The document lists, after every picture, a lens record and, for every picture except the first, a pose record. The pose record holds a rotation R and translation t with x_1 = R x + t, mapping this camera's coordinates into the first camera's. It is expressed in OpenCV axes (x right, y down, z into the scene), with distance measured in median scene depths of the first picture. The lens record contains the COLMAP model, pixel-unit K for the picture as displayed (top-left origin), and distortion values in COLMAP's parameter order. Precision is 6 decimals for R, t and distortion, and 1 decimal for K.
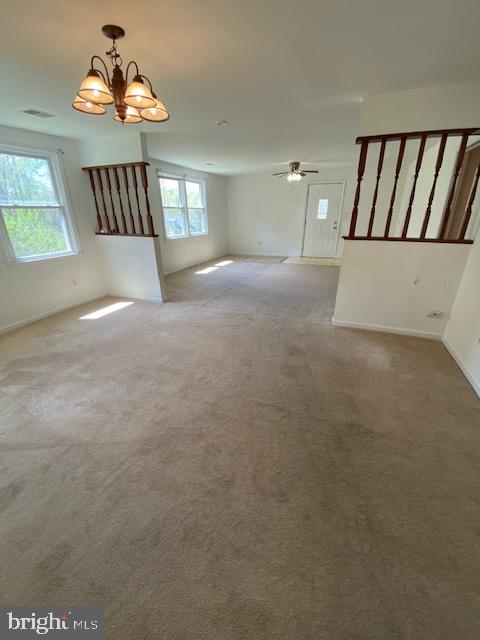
lens RADIAL K [[275.6, 0, 240.0], [0, 275.6, 320.0], [0, 0, 1]] dist [0.078520, 0.000039]
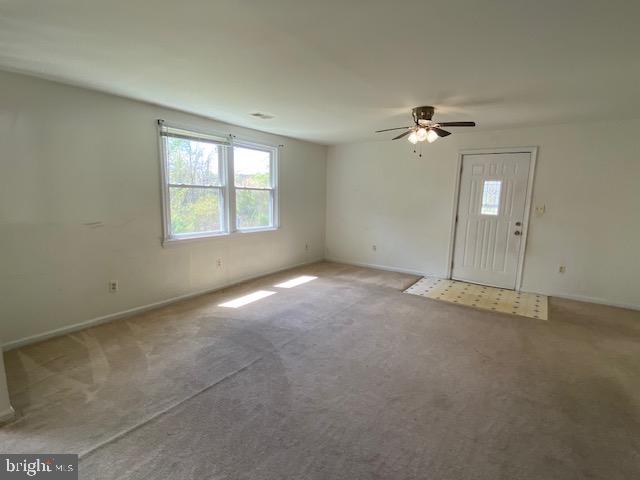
lens RADIAL K [[316.6, 0, 320.0], [0, 316.6, 240.0], [0, 0, 1]] dist [0.001513, -0.000317]
pose [[0.971142, 0.064468, -0.229623, 0.135772], [-0.115530, 0.969437, -0.216438, -0.166544], [0.208652, 0.236720, 0.948909, 0.422314]]
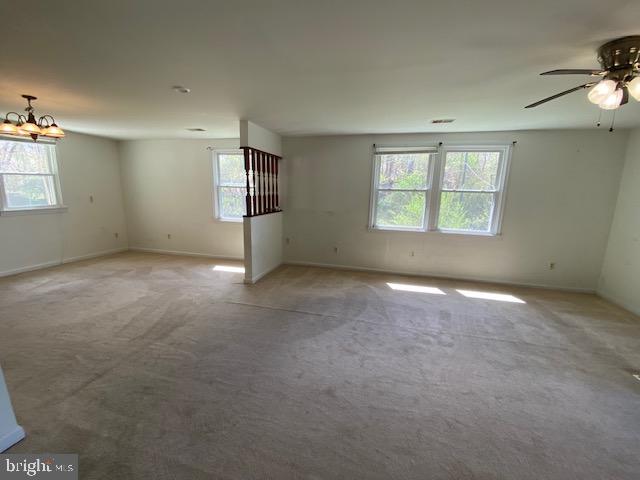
lens RADIAL K [[255.9, 0, 320.0], [0, 255.9, 240.0], [0, 0, 1]] dist [-0.002041, -0.000461]
pose [[0.115464, 0.200049, -0.972959, 0.352613], [-0.386877, 0.911219, 0.141443, -0.261046], [0.914874, 0.360083, 0.182607, 0.650085]]
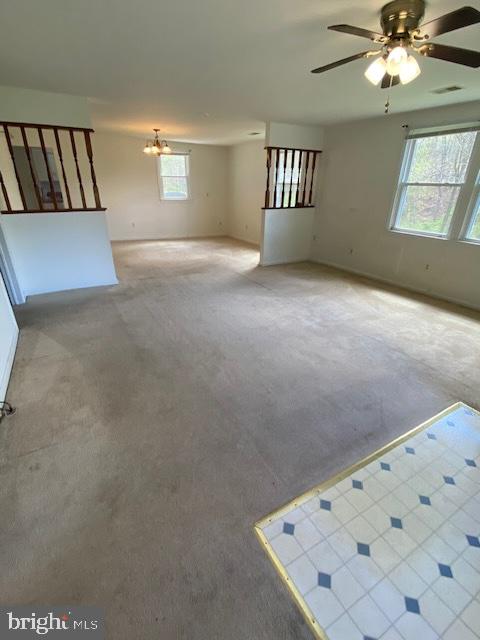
lens RADIAL K [[299.7, 0, 227.6], [0, 299.7, 316.3], [0, 0, 1]] dist [-0.017576, -0.000193]
pose [[-0.651427, 0.310294, -0.692358, 0.474261], [-0.281811, 0.748305, 0.600518, -0.392211], [0.704433, 0.586308, -0.400022, 0.977863]]
